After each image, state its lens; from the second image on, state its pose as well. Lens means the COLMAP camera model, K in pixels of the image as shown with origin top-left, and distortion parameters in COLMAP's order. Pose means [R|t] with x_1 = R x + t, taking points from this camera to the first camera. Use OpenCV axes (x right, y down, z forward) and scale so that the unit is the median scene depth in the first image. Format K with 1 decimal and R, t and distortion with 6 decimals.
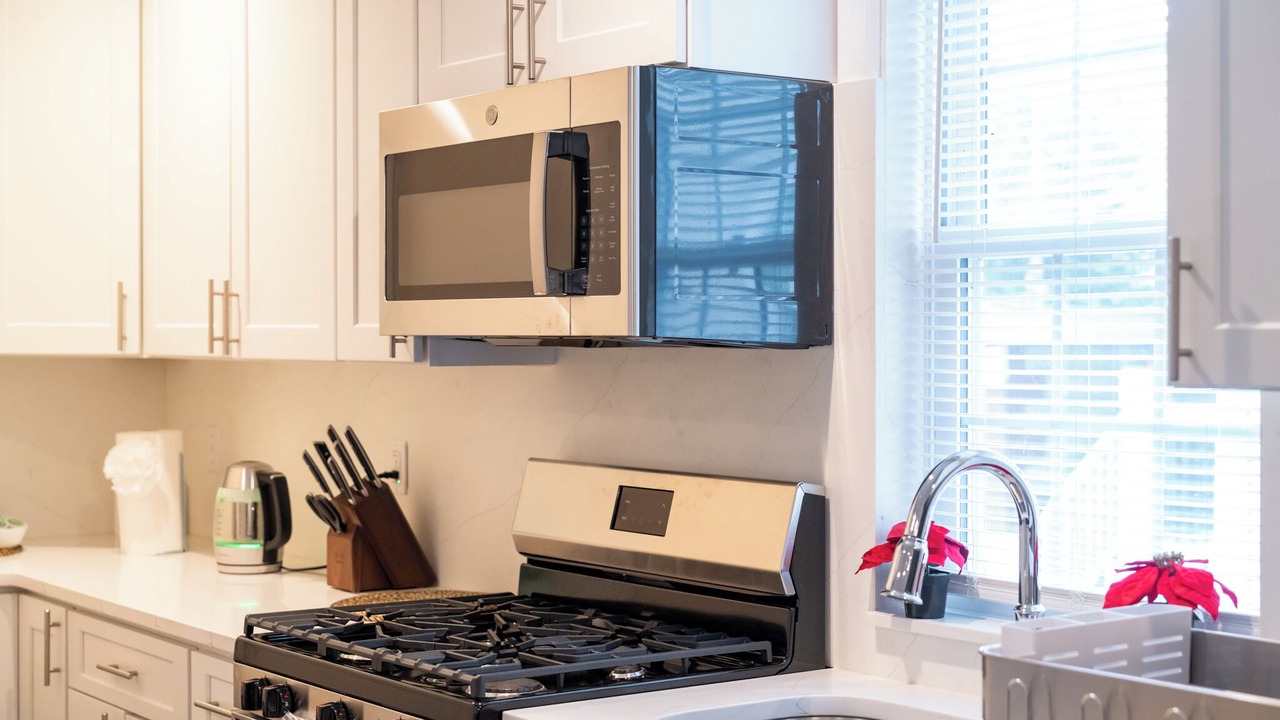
lens RADIAL K [[1944.3, 0, 640.0], [0, 1944.3, 360.0], [0, 0, 1]] dist [0.010080, 0.123586]
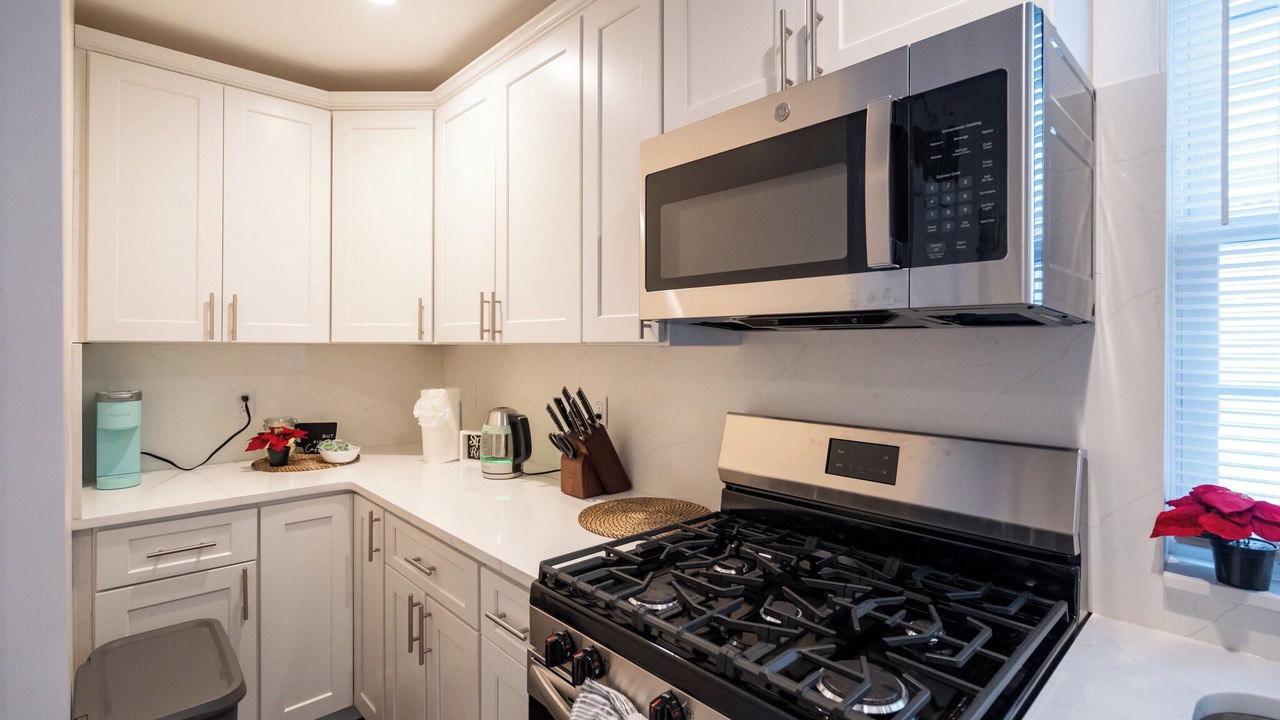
lens RADIAL K [[601.2, 0, 644.6], [0, 601.2, 343.9], [0, 0, 1]] dist [0.000504, 0.000345]
pose [[0.994228, 0.000127, 0.107288, -0.147832], [0.001512, 0.999883, -0.015202, 0.007333], [-0.107277, 0.015276, 0.994112, 0.528498]]
